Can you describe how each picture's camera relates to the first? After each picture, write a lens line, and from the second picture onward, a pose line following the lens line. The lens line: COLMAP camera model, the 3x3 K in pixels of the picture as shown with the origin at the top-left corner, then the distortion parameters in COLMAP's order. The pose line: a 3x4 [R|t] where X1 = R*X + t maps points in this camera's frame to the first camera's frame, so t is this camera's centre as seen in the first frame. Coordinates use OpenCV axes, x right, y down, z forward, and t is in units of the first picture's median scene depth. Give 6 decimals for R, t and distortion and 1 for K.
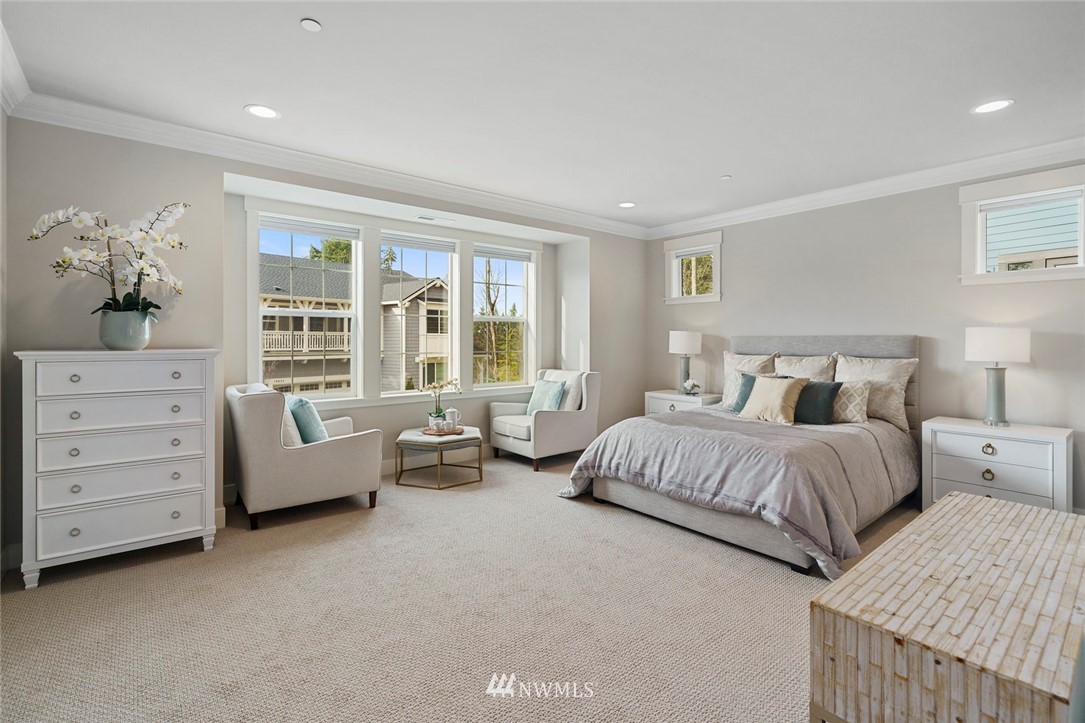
lens RADIAL K [[499.9, 0, 520.2], [0, 499.9, 351.5], [0, 0, 1]] dist [0.000981, 0.000281]
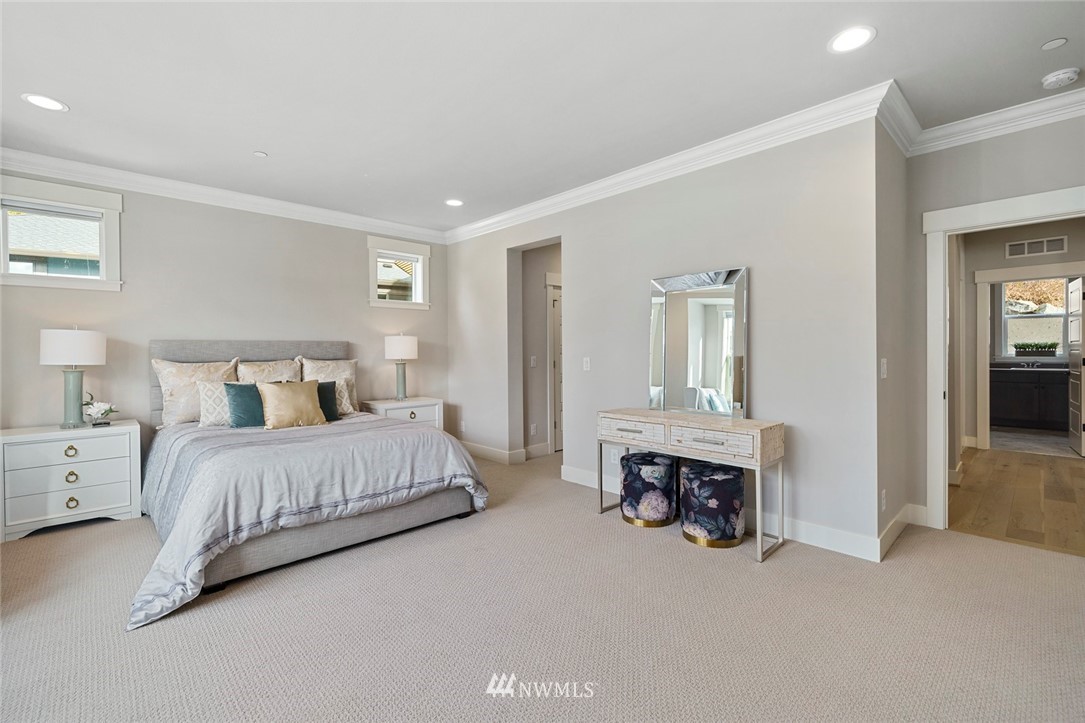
lens RADIAL K [[487.4, 0, 542.5], [0, 487.4, 361.5], [0, 0, 1]] dist [0.000938, -0.000264]
pose [[-0.105523, -0.018863, 0.994238, -0.518918], [0.034233, 0.999159, 0.022590, 0.008006], [-0.993827, 0.036420, -0.104788, 0.660035]]
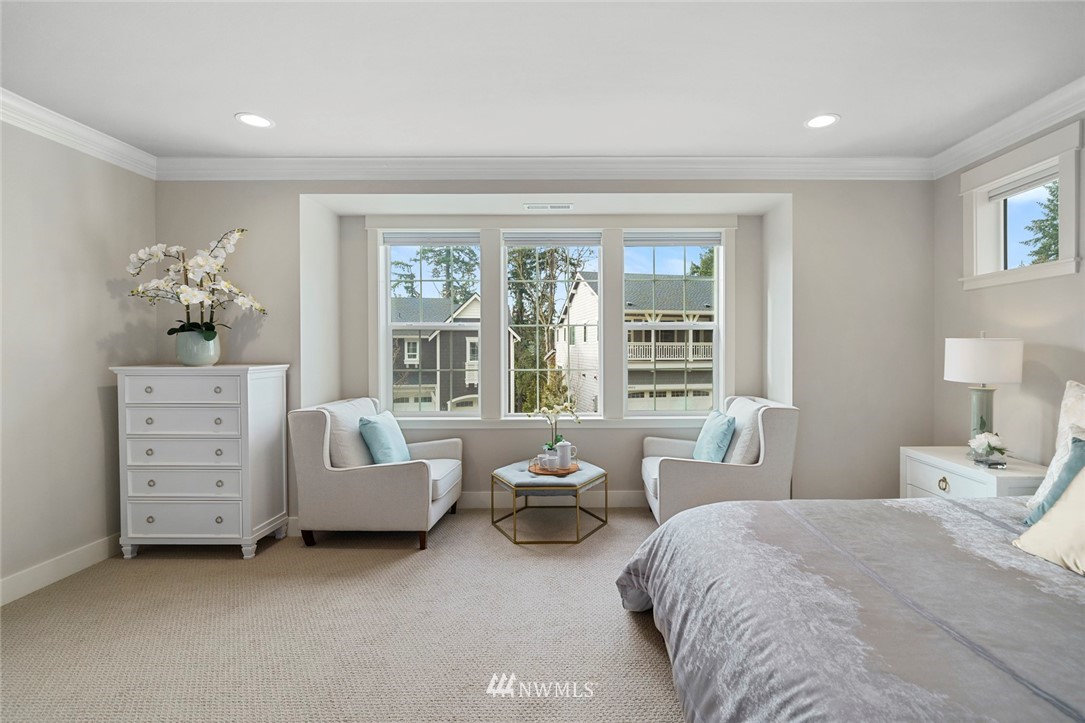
lens RADIAL K [[487.4, 0, 542.5], [0, 487.4, 361.5], [0, 0, 1]] dist [0.000938, -0.000264]
pose [[0.794317, 0.011161, -0.607401, 0.395011], [-0.010941, 0.999932, 0.004066, -0.020197], [0.607405, 0.003416, 0.794385, 0.470105]]
